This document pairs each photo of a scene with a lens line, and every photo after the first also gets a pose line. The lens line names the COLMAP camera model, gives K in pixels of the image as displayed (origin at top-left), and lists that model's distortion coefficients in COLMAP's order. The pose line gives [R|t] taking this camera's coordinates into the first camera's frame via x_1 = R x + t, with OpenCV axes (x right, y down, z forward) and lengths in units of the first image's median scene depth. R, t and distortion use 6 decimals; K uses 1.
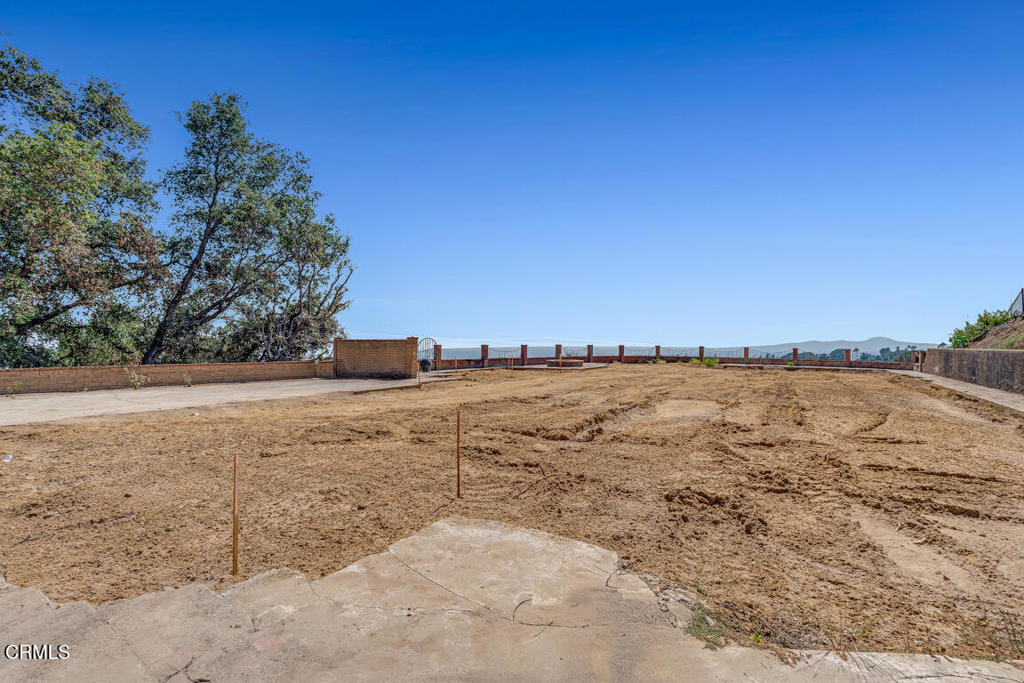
lens RADIAL K [[456.8, 0, 512.0], [0, 456.8, 341.5], [0, 0, 1]] dist [-0.000779, -0.000170]
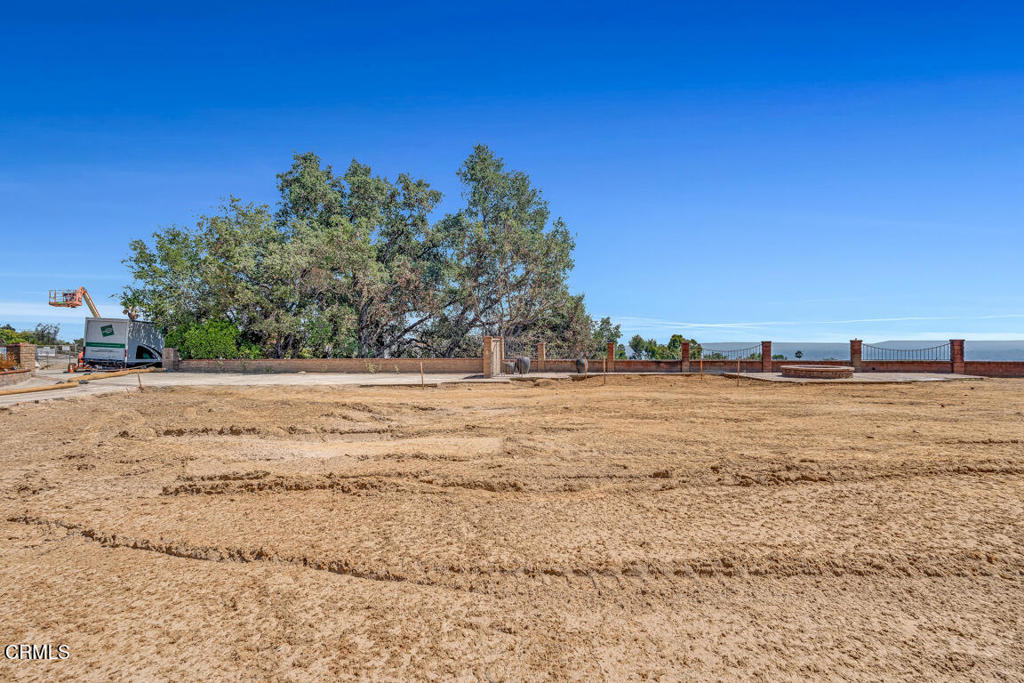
lens RADIAL K [[456.8, 0, 512.0], [0, 456.8, 341.5], [0, 0, 1]] dist [-0.000779, -0.000170]
pose [[0.507391, -0.014066, -0.861601, 0.432675], [0.019248, 0.999802, -0.004988, 0.004191], [0.861501, -0.014053, 0.507562, 0.350548]]
